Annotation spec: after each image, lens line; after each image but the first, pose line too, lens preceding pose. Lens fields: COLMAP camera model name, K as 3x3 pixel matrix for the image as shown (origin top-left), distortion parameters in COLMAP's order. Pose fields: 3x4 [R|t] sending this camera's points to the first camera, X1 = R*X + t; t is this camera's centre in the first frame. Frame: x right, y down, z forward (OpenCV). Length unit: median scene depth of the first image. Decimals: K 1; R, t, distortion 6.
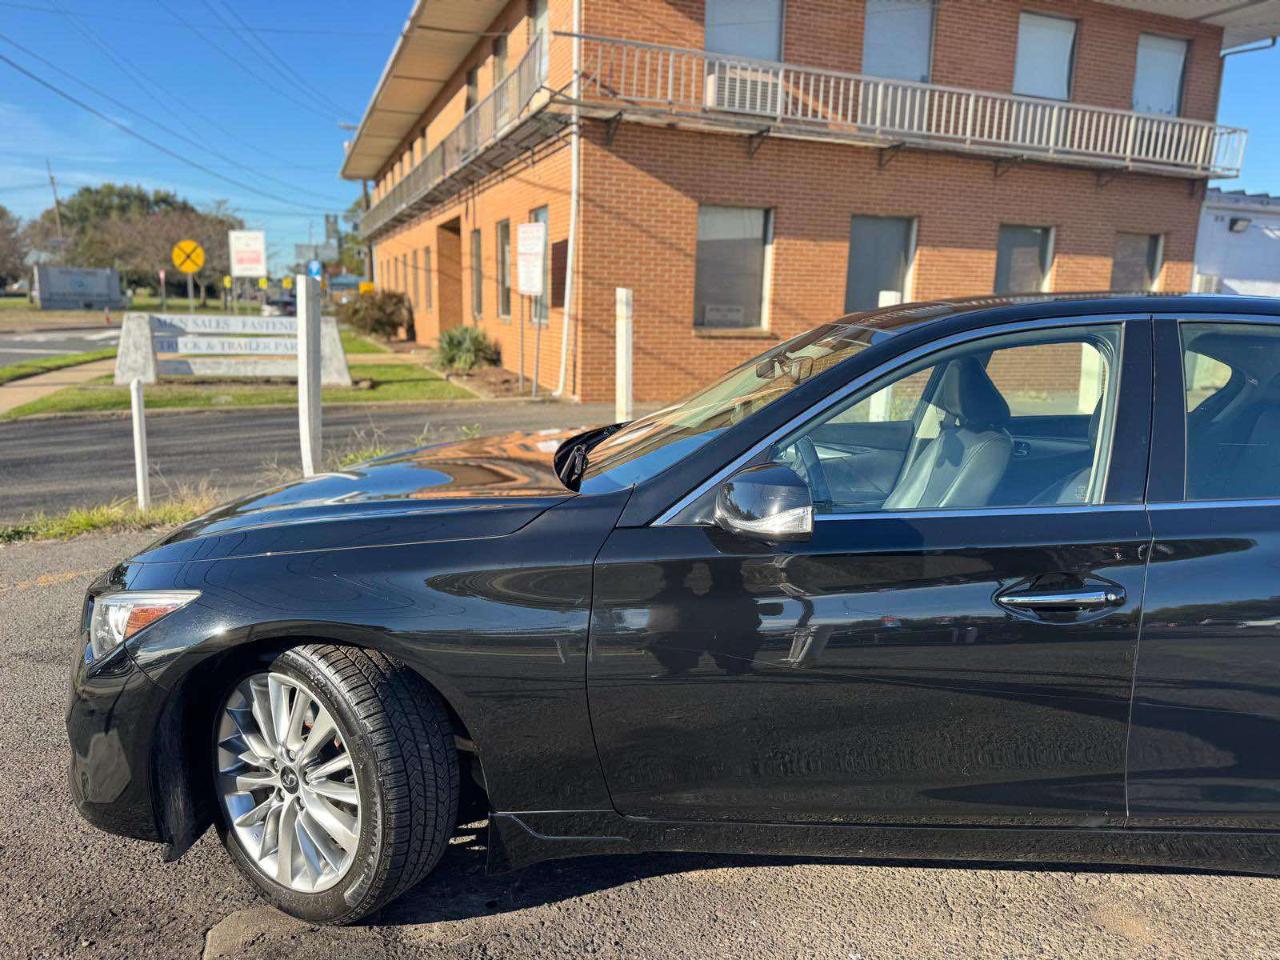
lens RADIAL K [[908.1, 0, 639.5], [0, 908.1, 487.1], [0, 0, 1]] dist [0.036016, -0.053242]
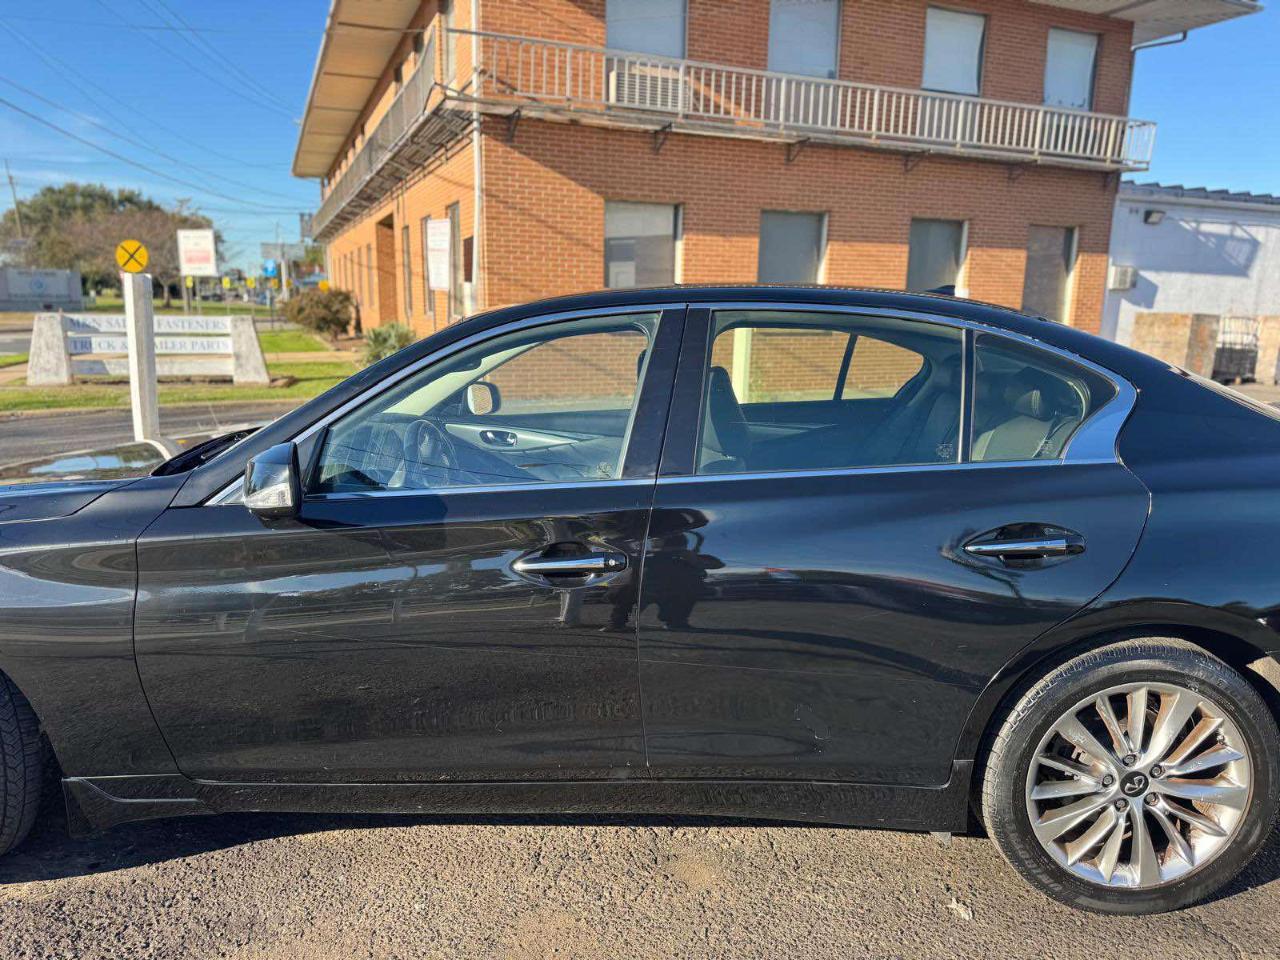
lens RADIAL K [[908.1, 0, 639.5], [0, 908.1, 487.1], [0, 0, 1]] dist [0.036016, -0.053242]
pose [[0.999718, -0.012299, 0.020329, 0.071661], [0.012224, 0.999918, 0.003800, 0.002844], [-0.020374, -0.003551, 0.999786, -0.006757]]
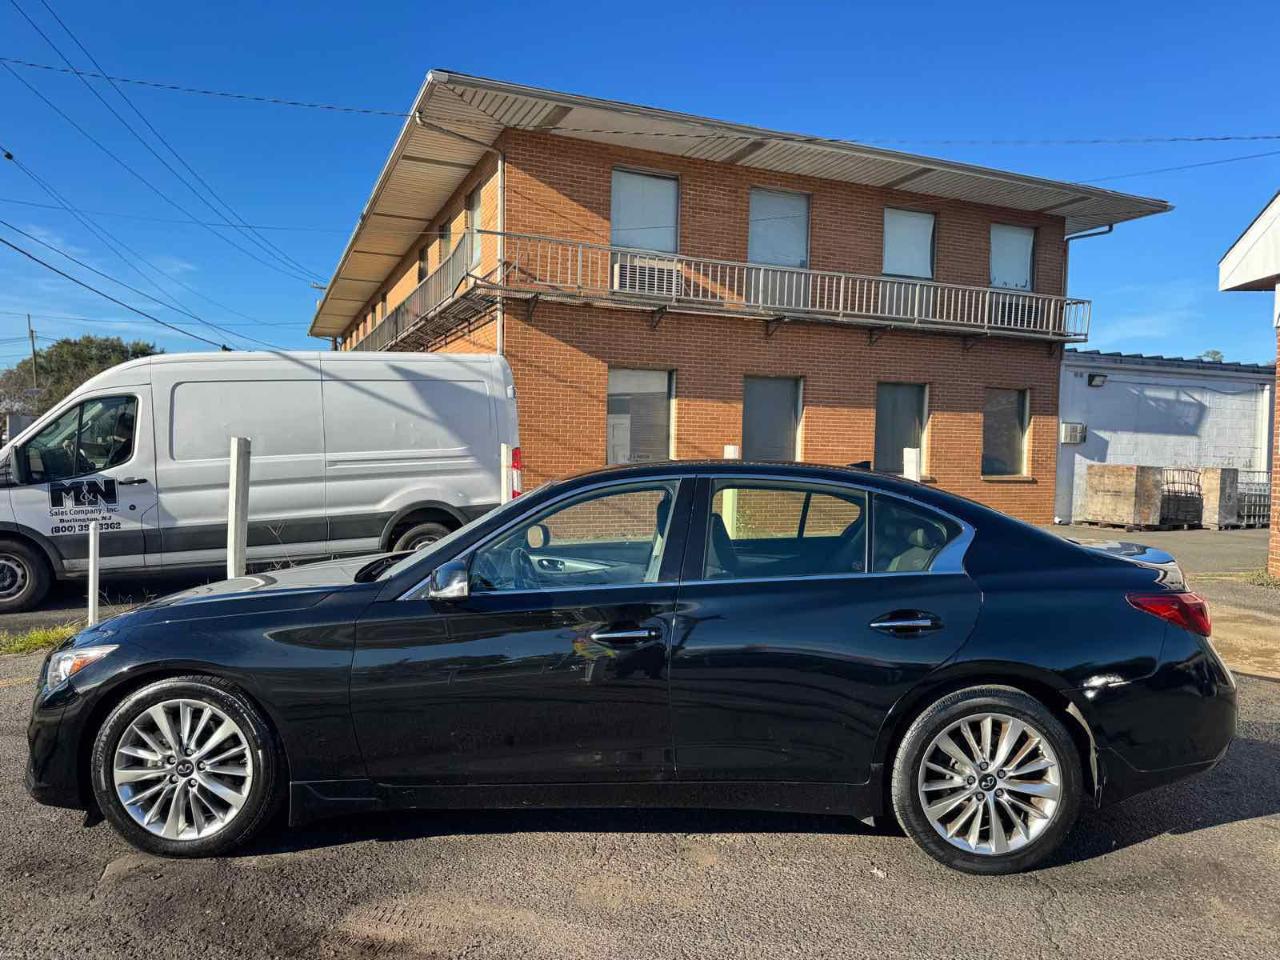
lens RADIAL K [[906.1, 0, 632.4], [0, 906.1, 483.7], [0, 0, 1]] dist [0.047595, -0.062688]
pose [[0.999631, -0.005854, 0.026534, 0.058531], [0.009953, 0.987530, -0.157114, 0.014119], [-0.025283, 0.157320, 0.987224, -0.100965]]
